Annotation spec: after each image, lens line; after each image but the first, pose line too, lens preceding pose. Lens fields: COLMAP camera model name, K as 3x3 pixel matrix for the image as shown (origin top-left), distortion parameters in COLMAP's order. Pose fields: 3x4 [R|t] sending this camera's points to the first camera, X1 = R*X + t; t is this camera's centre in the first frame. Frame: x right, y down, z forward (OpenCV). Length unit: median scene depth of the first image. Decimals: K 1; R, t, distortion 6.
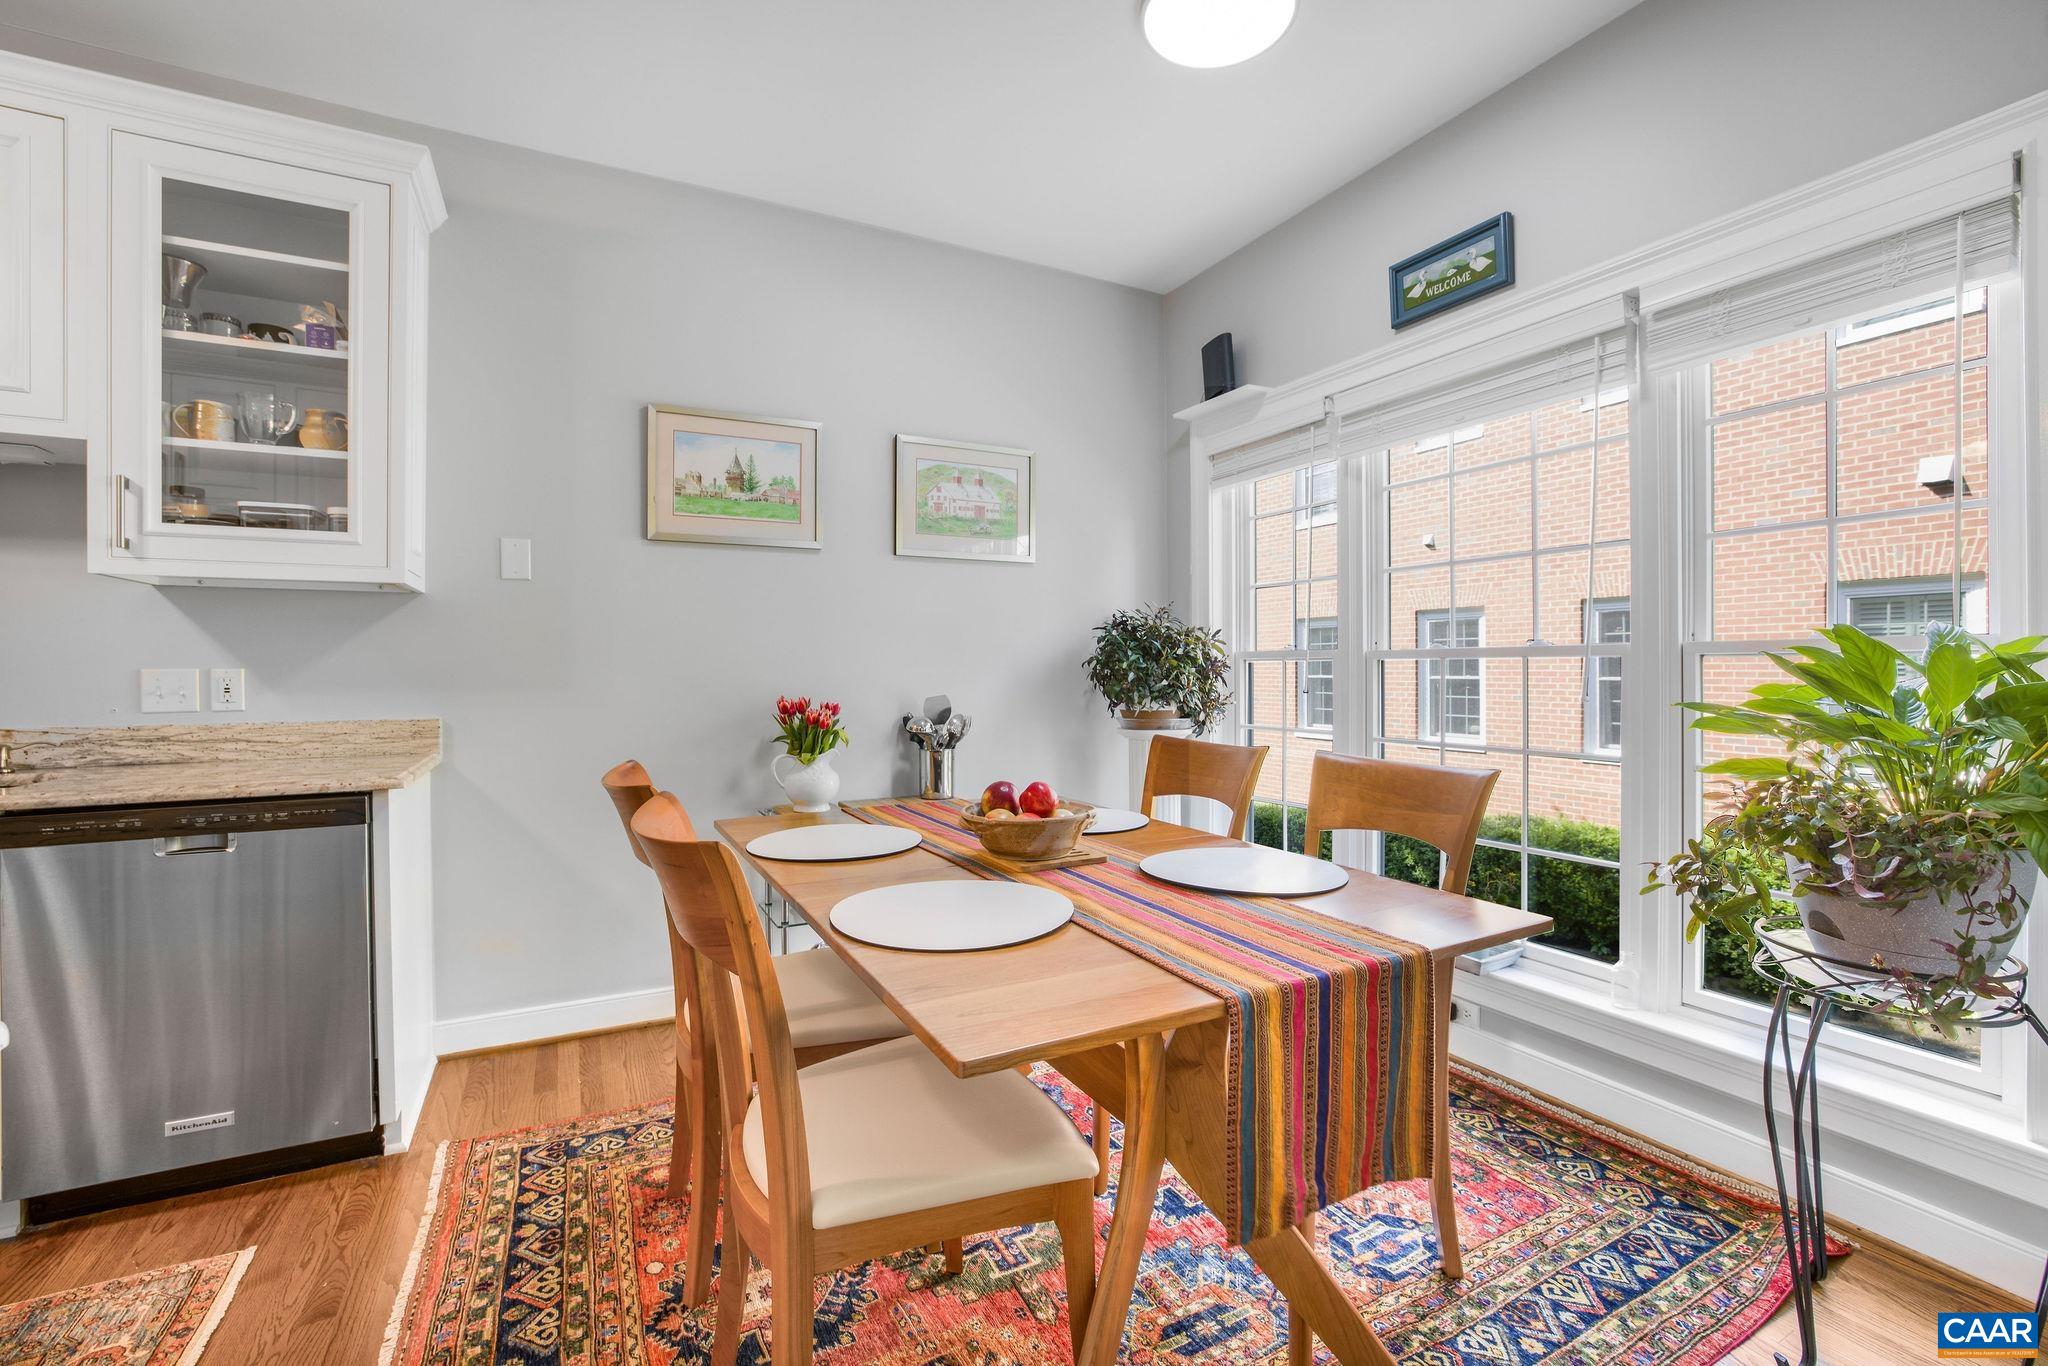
lens RADIAL K [[880.7, 0, 1018.1], [0, 880.7, 668.6], [0, 0, 1]] dist [-0.045810, 0.017757]
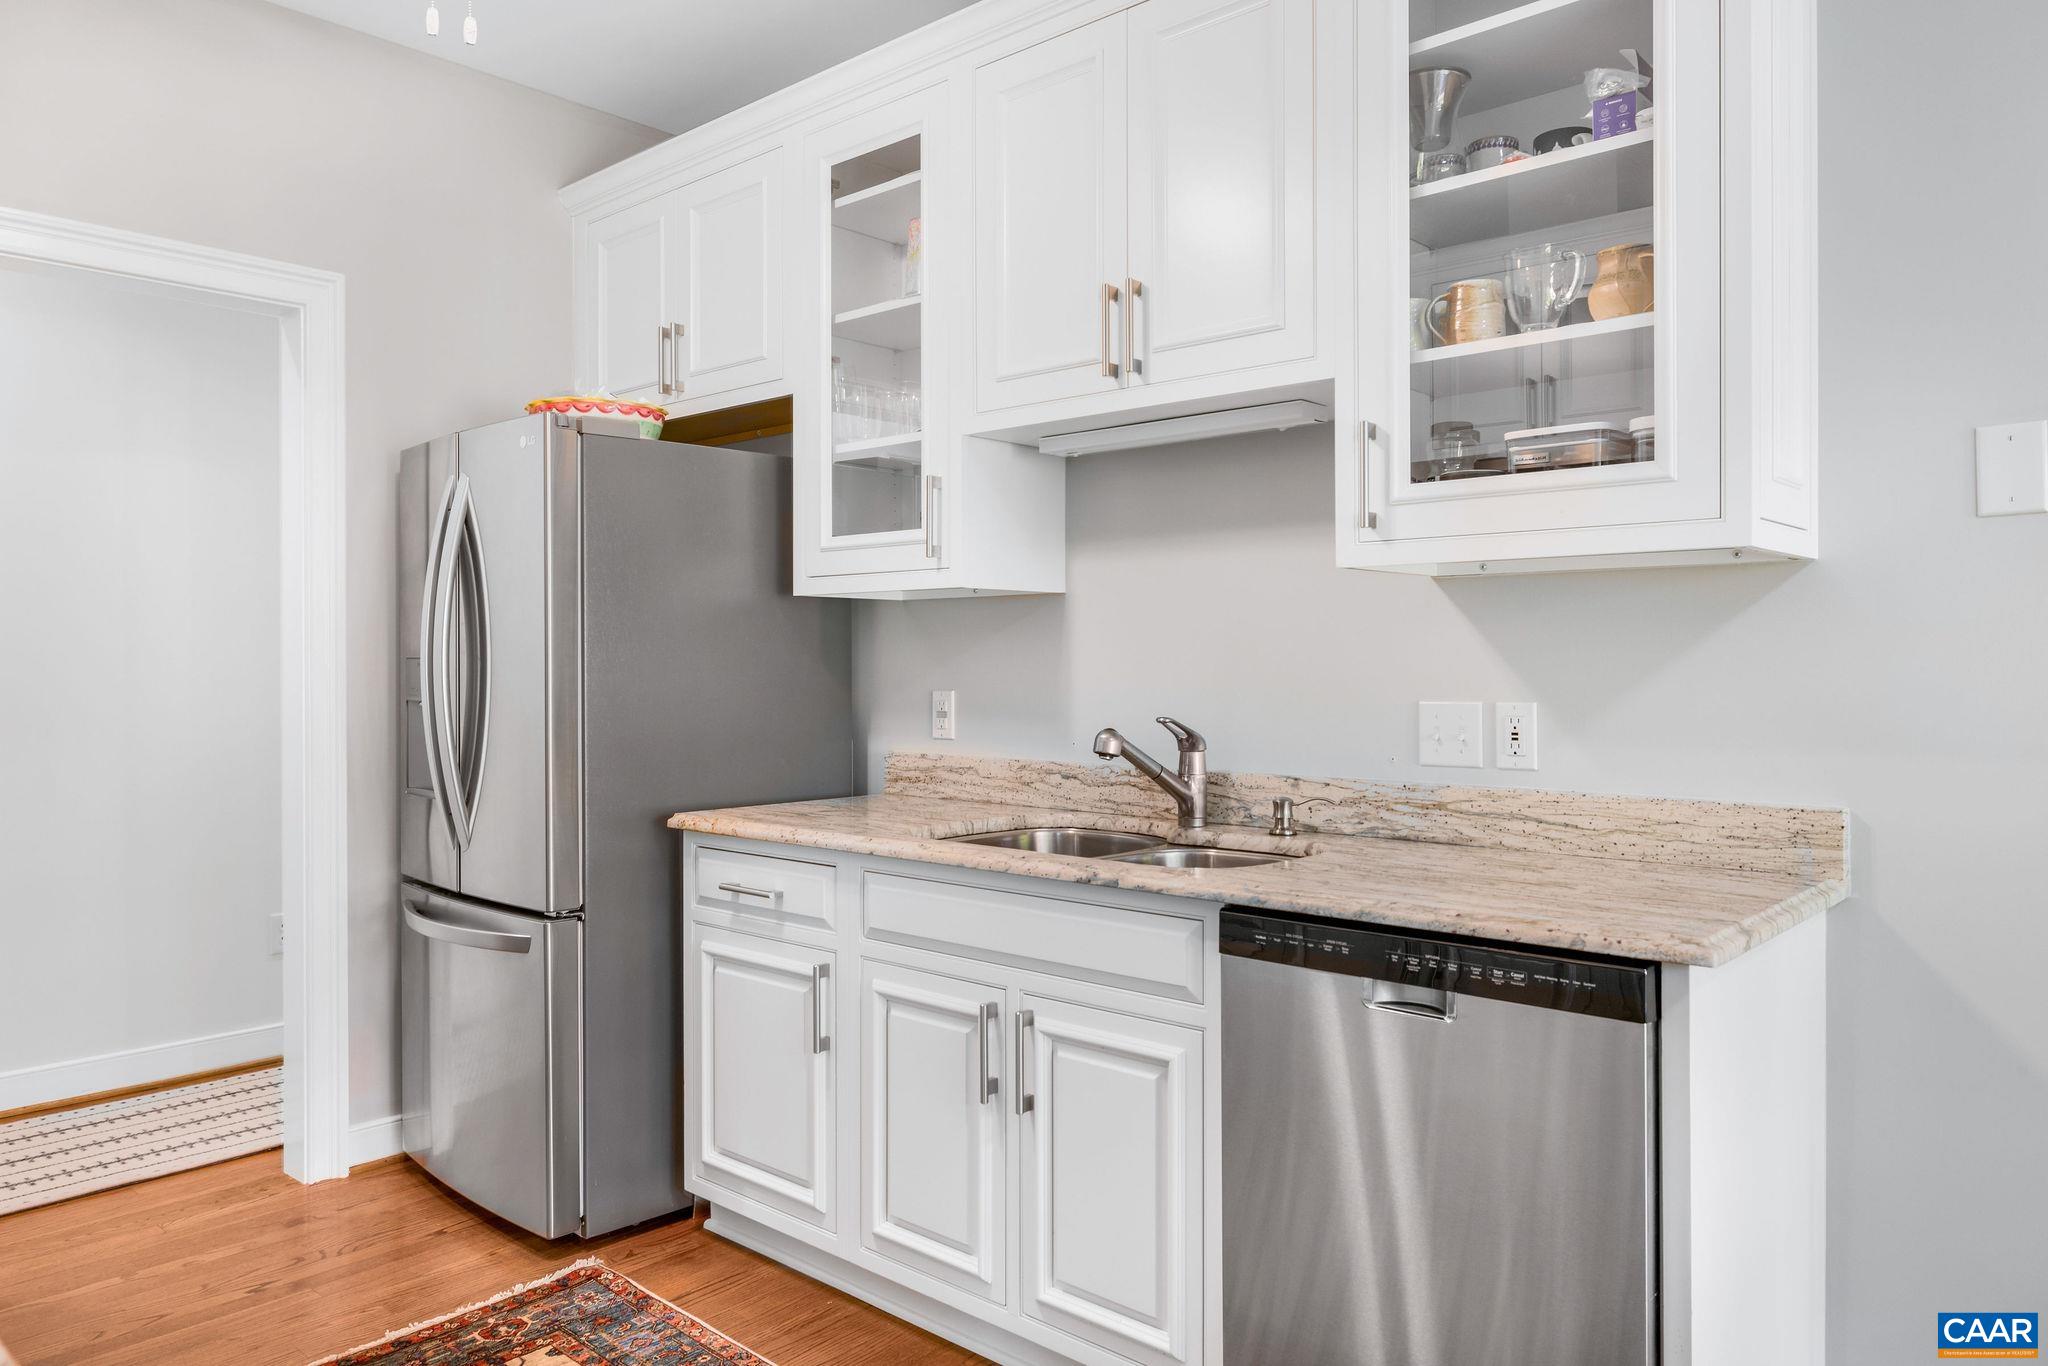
lens RADIAL K [[1383.6, 0, 1017.5], [0, 1383.6, 664.8], [0, 0, 1]] dist [-0.004676, -0.001629]
pose [[0.346378, 0.004403, -0.938085, -0.098293], [-0.000136, 0.999989, 0.004643, -0.032226], [0.938095, -0.001480, 0.346374, 0.309451]]
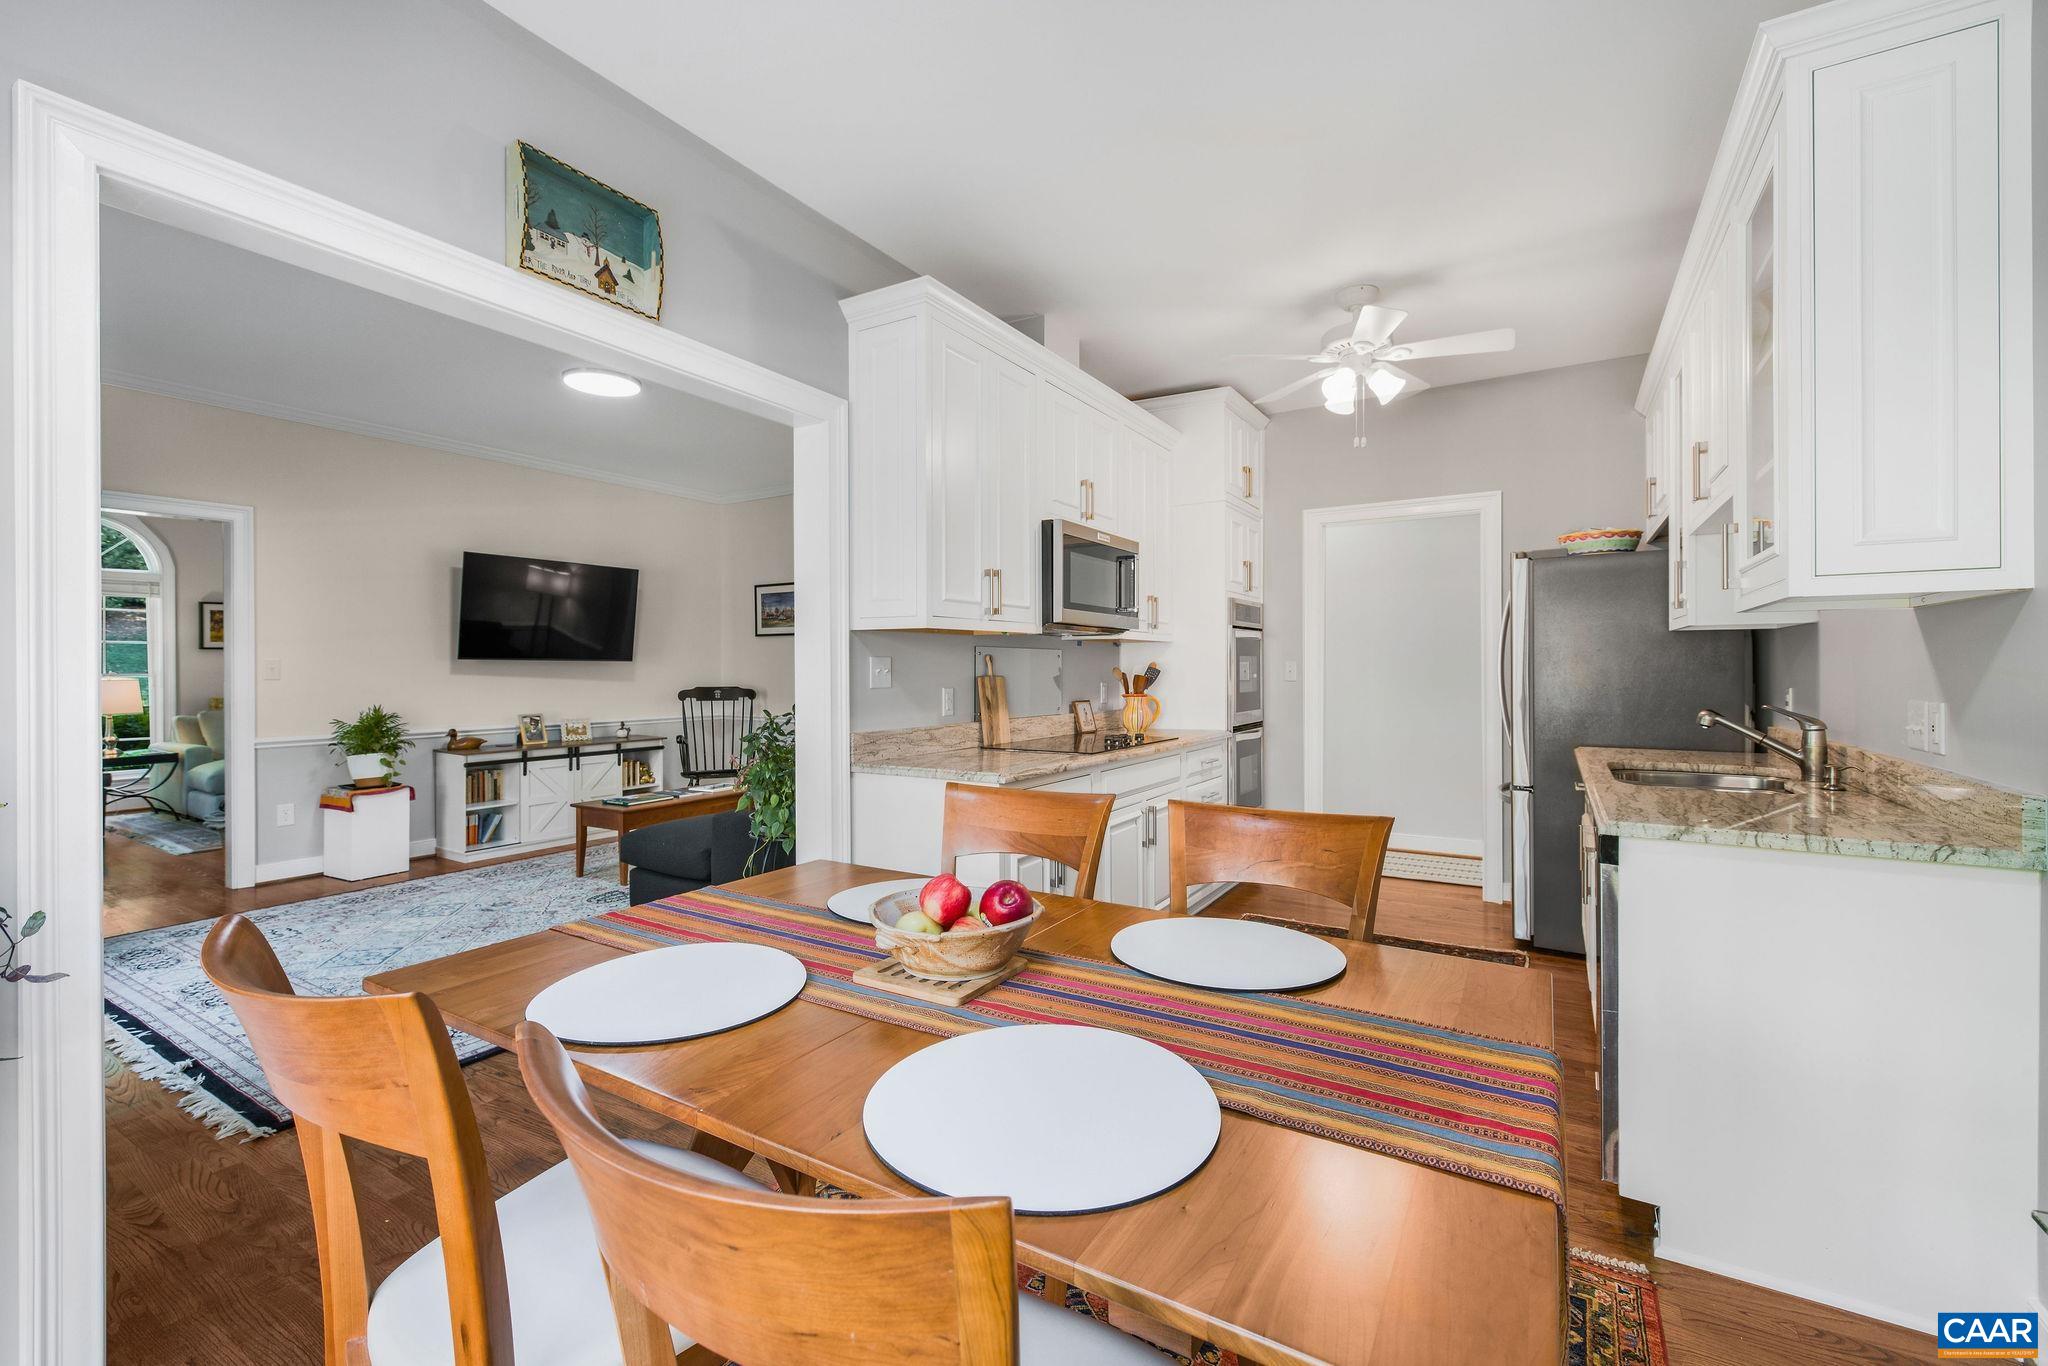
lens RADIAL K [[867.7, 0, 1018.0], [0, 867.7, 669.3], [0, 0, 1]] dist [0.002406, -0.000726]
pose [[-0.854734, 0.008092, -0.519003, 0.272502], [0.006396, 0.999967, 0.005057, -0.043255], [0.519026, 0.001002, -0.854758, 1.269019]]
